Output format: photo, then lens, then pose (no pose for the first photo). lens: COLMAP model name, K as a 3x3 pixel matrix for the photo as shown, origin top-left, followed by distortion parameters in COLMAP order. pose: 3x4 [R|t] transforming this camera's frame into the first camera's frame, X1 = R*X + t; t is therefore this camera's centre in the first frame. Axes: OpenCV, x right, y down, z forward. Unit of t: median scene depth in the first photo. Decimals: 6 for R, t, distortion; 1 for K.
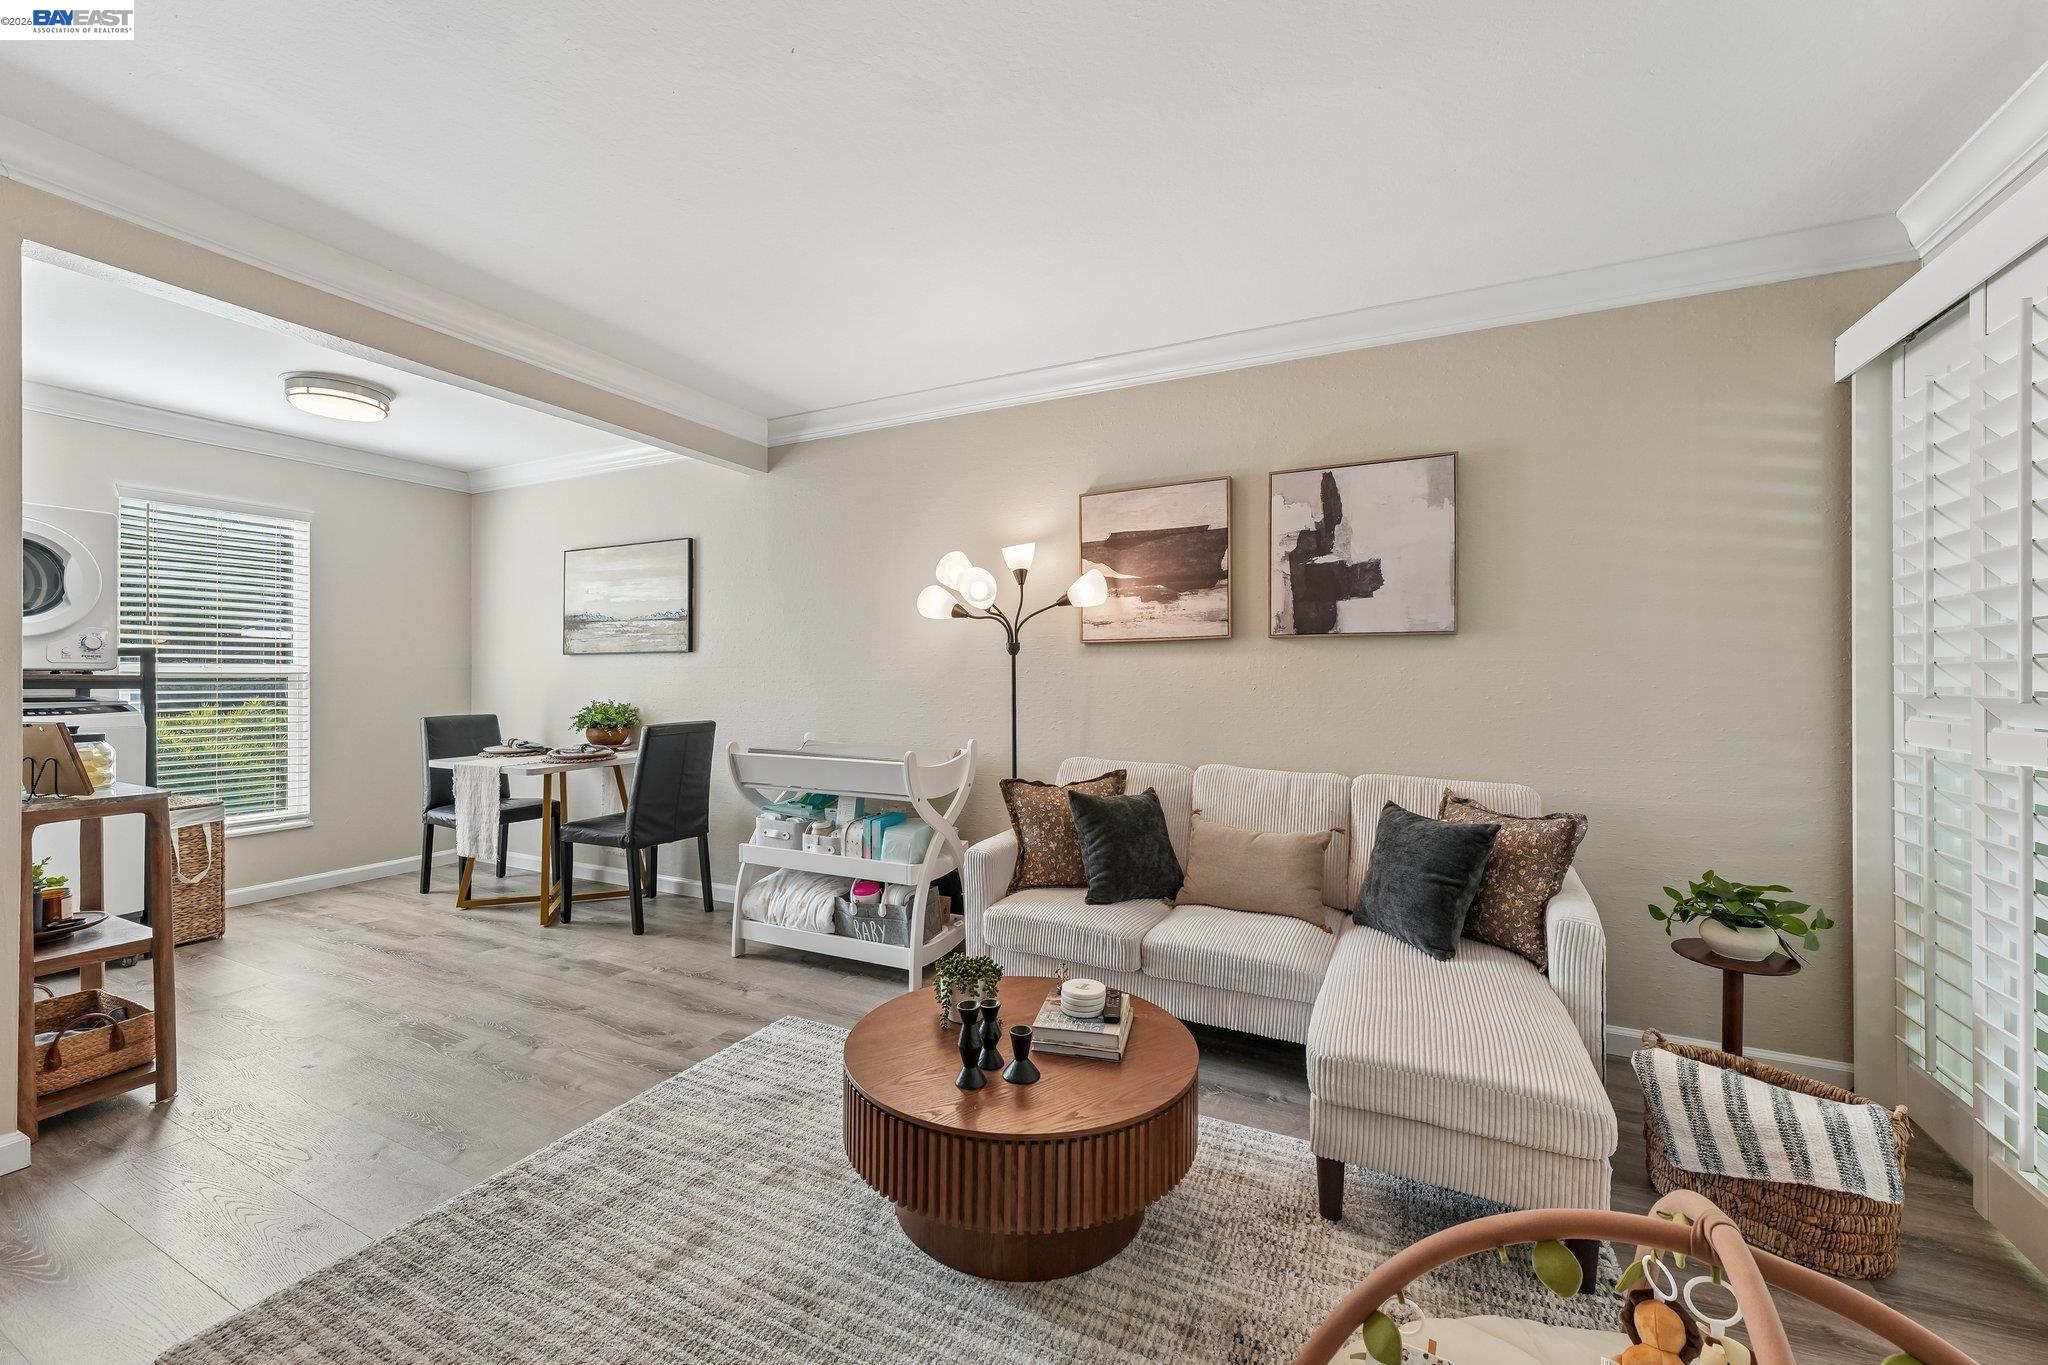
lens RADIAL K [[814.4, 0, 1007.7], [0, 814.4, 673.8], [0, 0, 1]] dist [0.012807, -0.004967]
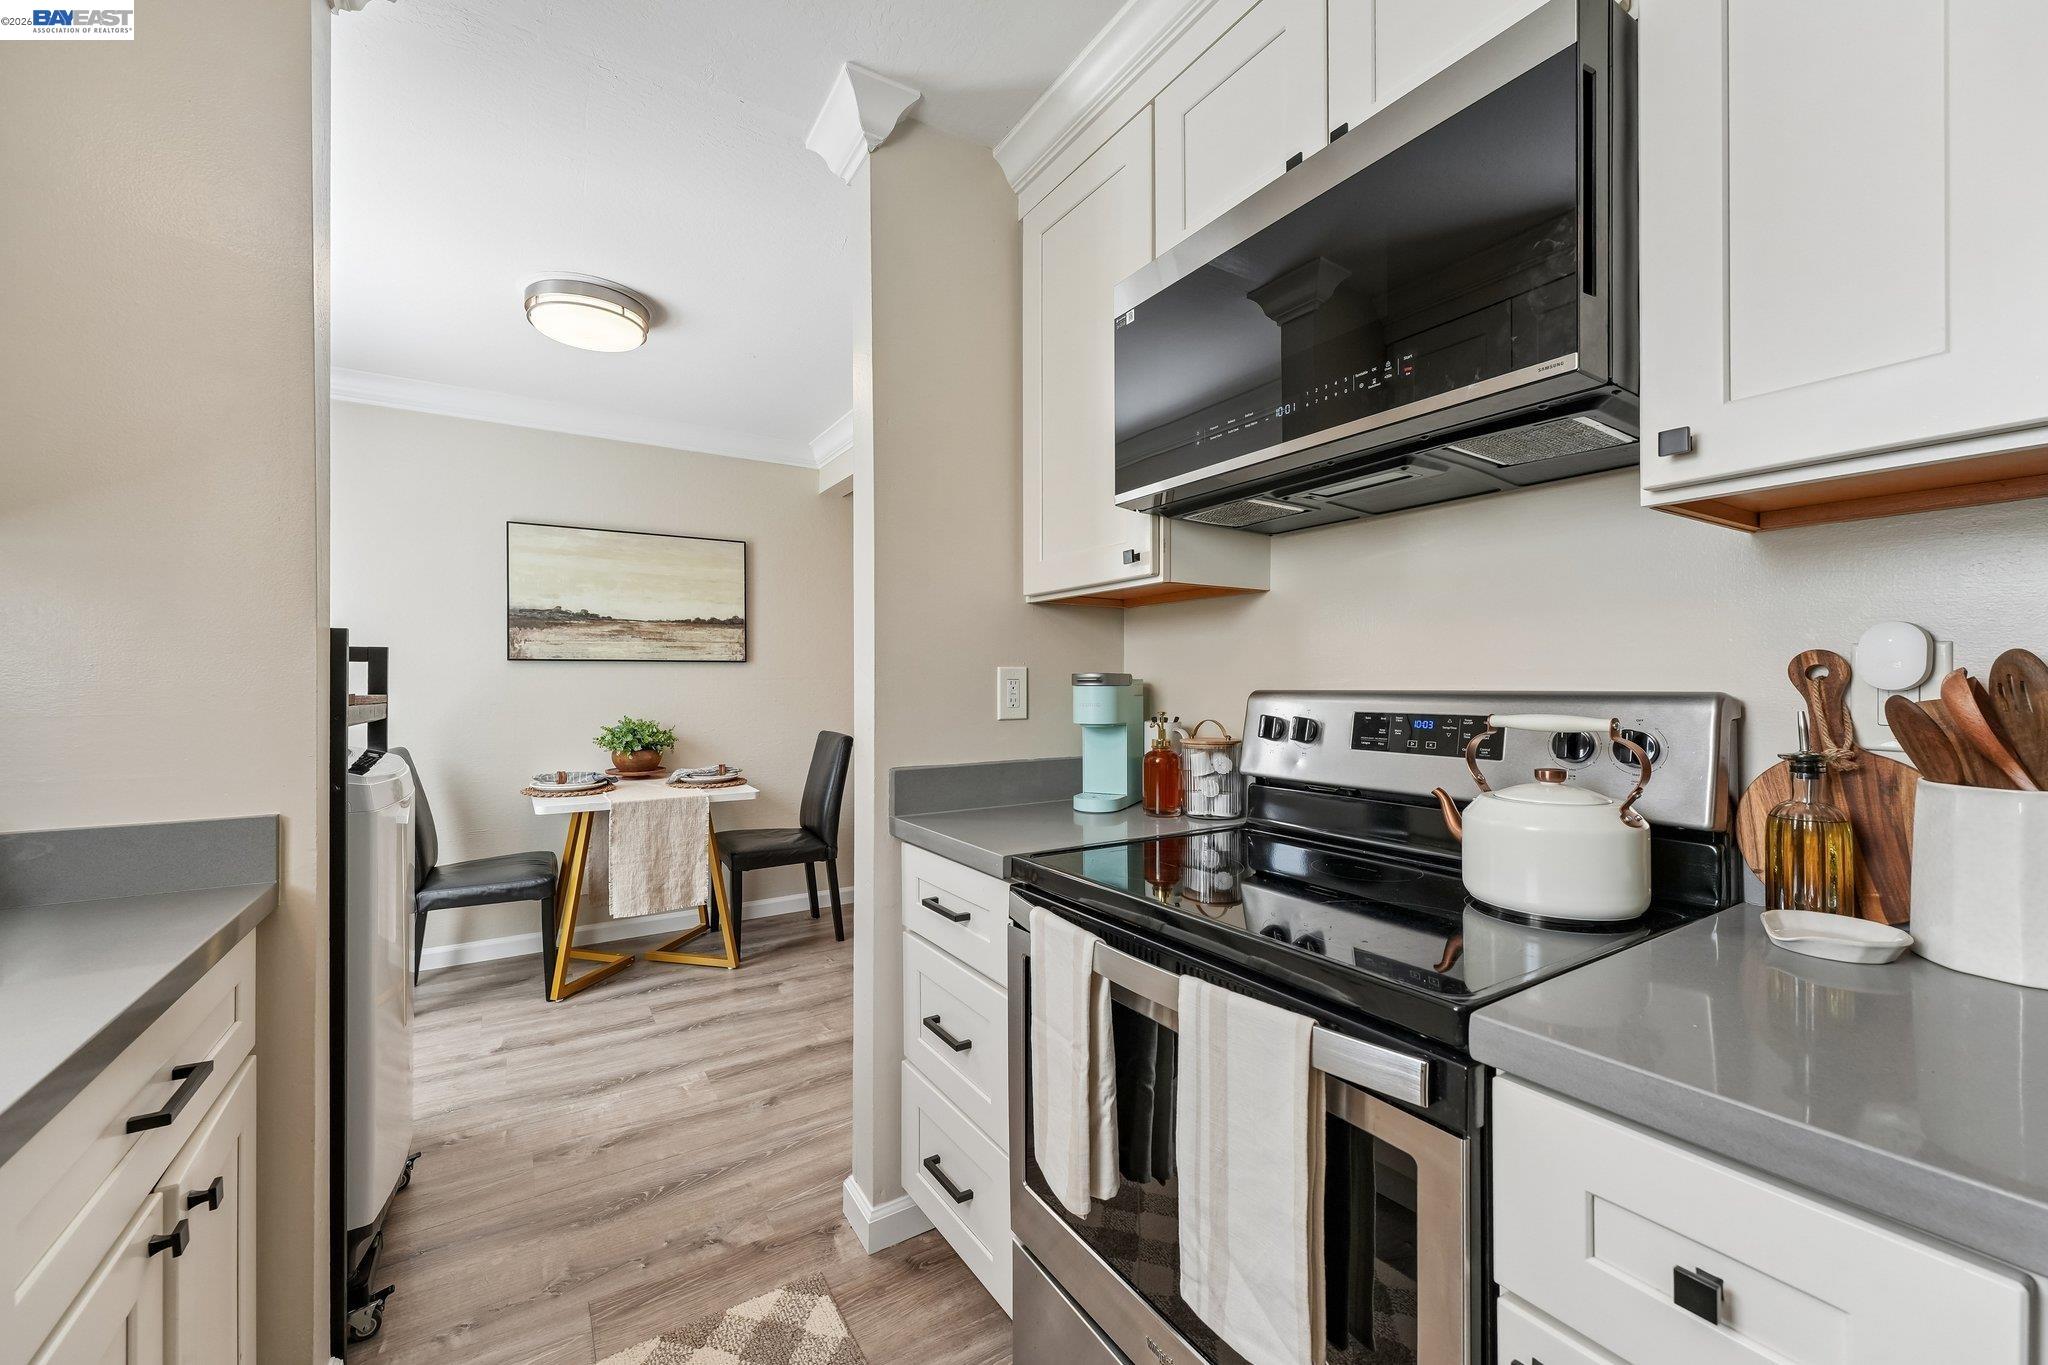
lens RADIAL K [[814.4, 0, 1017.3], [0, 814.4, 678.3], [0, 0, 1]] dist [0.012807, -0.004967]
pose [[0.528756, 0.001884, 0.848772, -1.362518], [-0.003624, 0.999993, 0.000038, -0.012597], [-0.848766, -0.003096, 0.528759, 0.313359]]
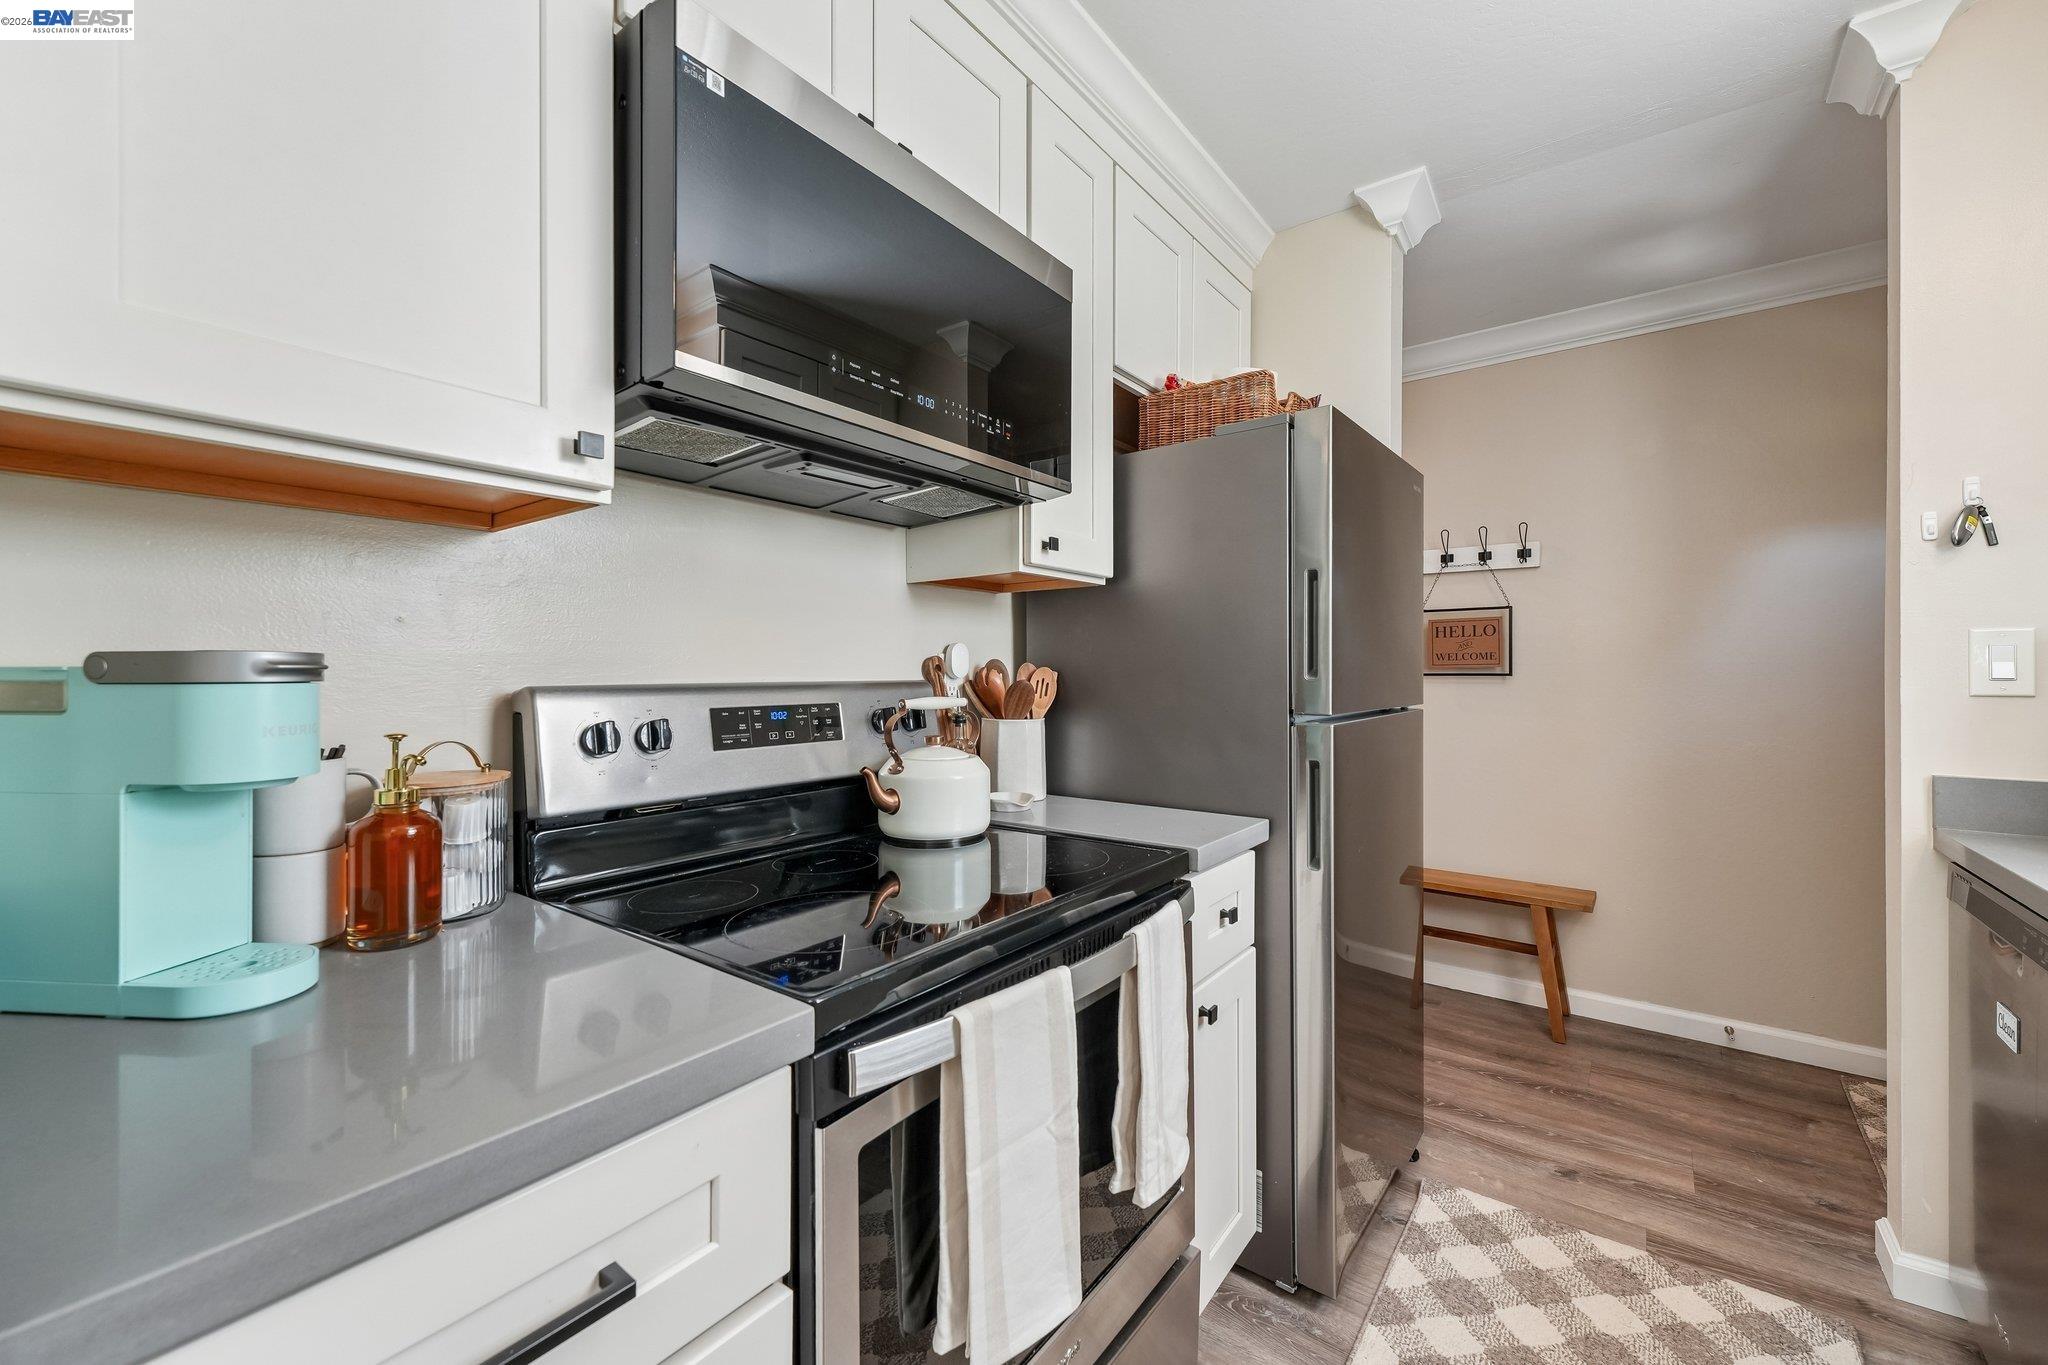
lens RADIAL K [[814.4, 0, 1012.0], [0, 814.4, 669.8], [0, 0, 1]] dist [0.012807, -0.004967]
pose [[-0.980014, 0.001527, 0.198921, -1.109449], [-0.000449, 0.999951, -0.009888, -0.009510], [-0.198926, -0.009780, -0.979966, 0.737850]]
